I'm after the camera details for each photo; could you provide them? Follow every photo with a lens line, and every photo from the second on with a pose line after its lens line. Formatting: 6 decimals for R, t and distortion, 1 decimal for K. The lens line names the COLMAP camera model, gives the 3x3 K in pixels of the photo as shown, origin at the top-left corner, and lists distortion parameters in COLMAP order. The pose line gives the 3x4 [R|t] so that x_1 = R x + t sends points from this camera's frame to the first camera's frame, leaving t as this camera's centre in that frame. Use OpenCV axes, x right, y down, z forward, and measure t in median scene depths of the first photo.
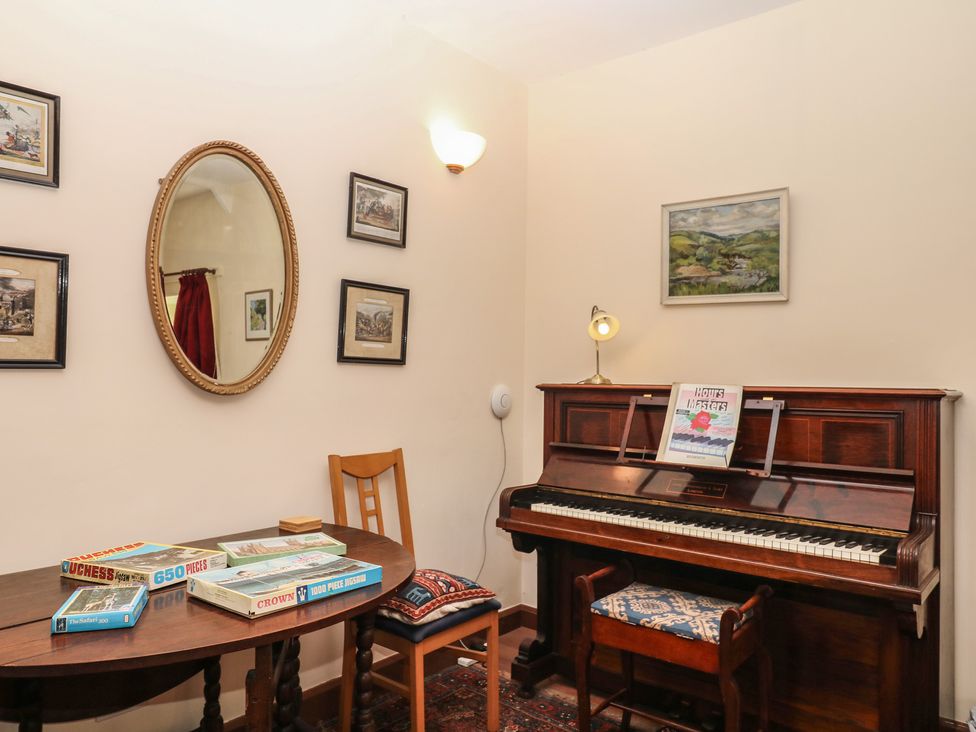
lens RADIAL K [[702.4, 0, 492.6], [0, 702.4, 365.1], [0, 0, 1]] dist [0.004842, -0.001928]
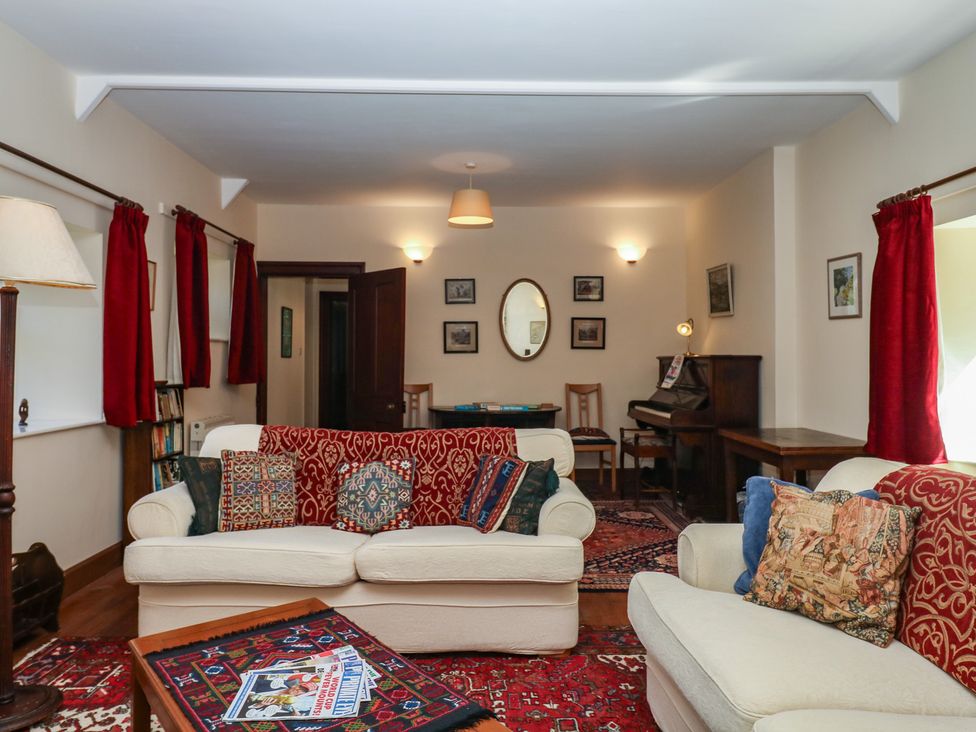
lens RADIAL K [[702.3, 0, 488.9], [0, 702.3, 346.5], [0, 0, 1]] dist [0.003958, -0.007452]
pose [[0.661070, -0.024911, -0.749910, 1.593613], [0.020713, 0.999674, -0.014949, 0.020909], [0.750038, -0.005651, 0.661371, -1.004593]]
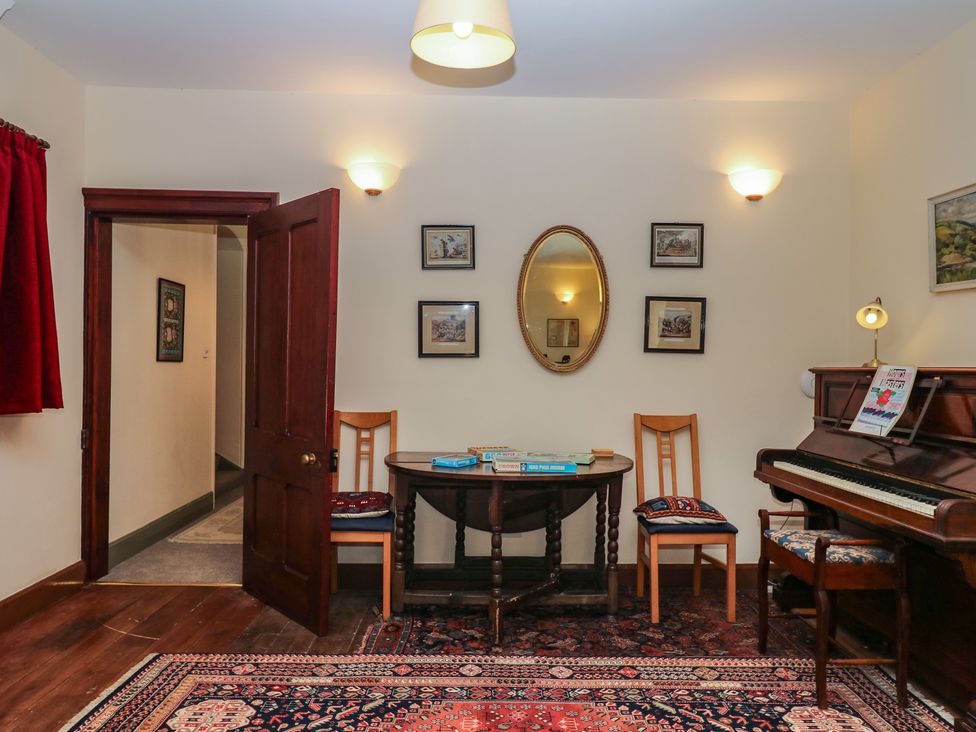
lens RADIAL K [[702.4, 0, 492.6], [0, 702.4, 365.1], [0, 0, 1]] dist [0.004842, -0.001928]
pose [[0.660685, -0.004206, -0.750651, 0.701160], [0.010156, 0.999943, 0.003336, 0.015322], [0.750594, -0.009828, 0.660690, -0.232418]]
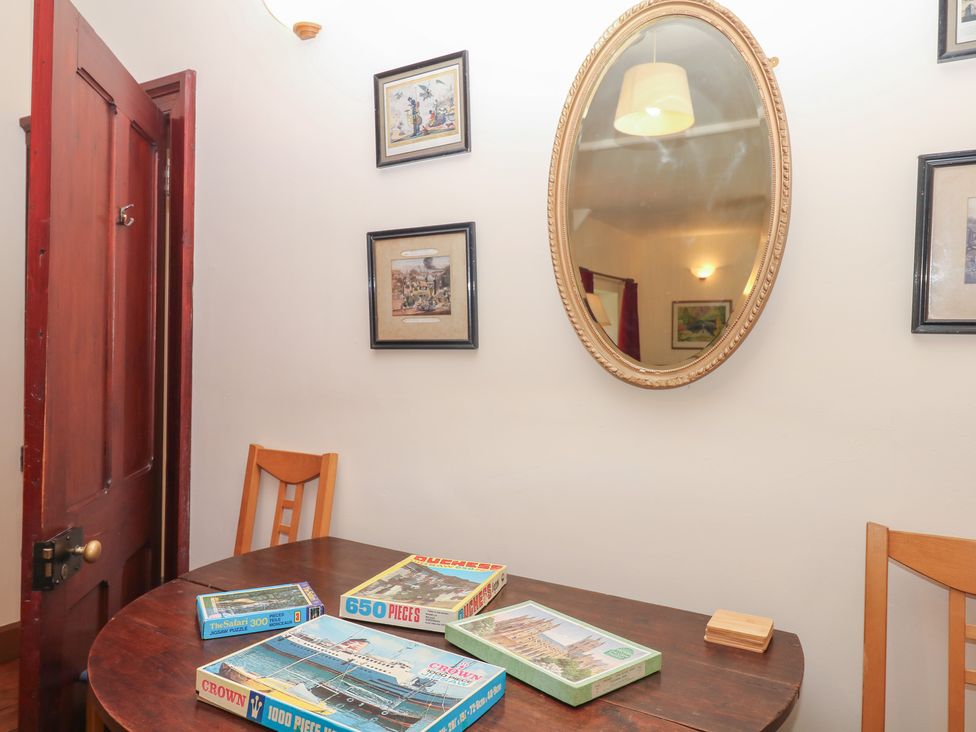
lens RADIAL K [[702.4, 0, 492.6], [0, 702.4, 365.1], [0, 0, 1]] dist [0.004842, -0.001928]
pose [[0.150133, 0.006093, -0.988647, 0.214788], [-0.000153, 0.999981, 0.006139, 0.015090], [0.988666, -0.000770, 0.150131, 0.659326]]
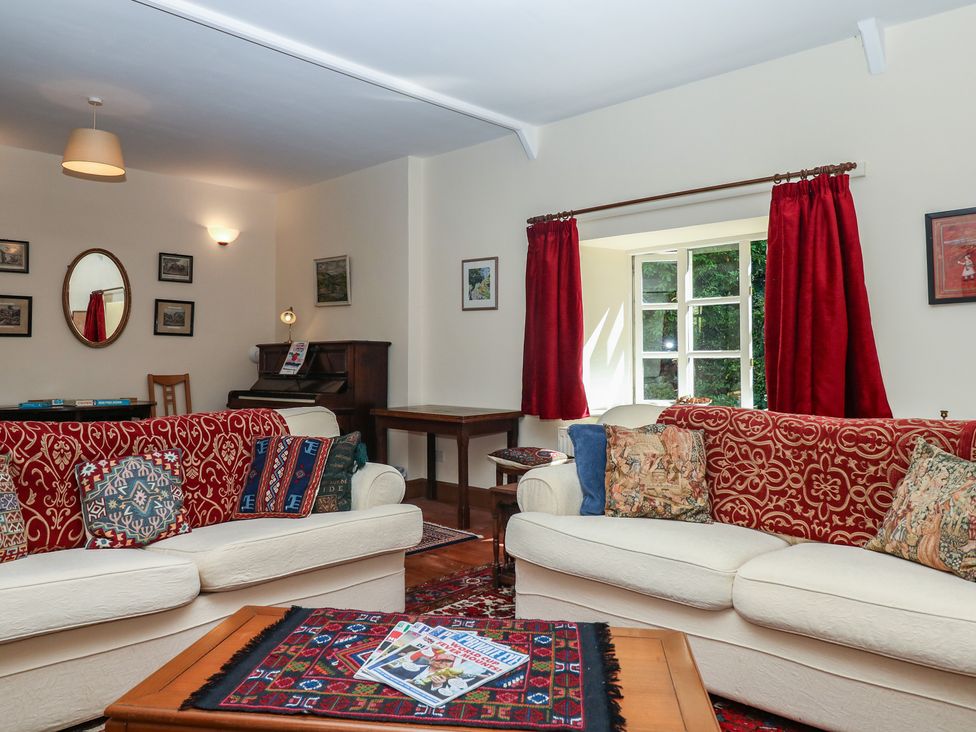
lens RADIAL K [[715.3, 0, 490.2], [0, 715.3, 340.0], [0, 0, 1]] dist [0.008644, -0.003846]
pose [[0.997995, -0.014266, -0.061666, 1.053194], [0.013383, 0.999802, -0.014694, 0.063810], [0.061863, 0.013839, 0.997989, -1.316905]]
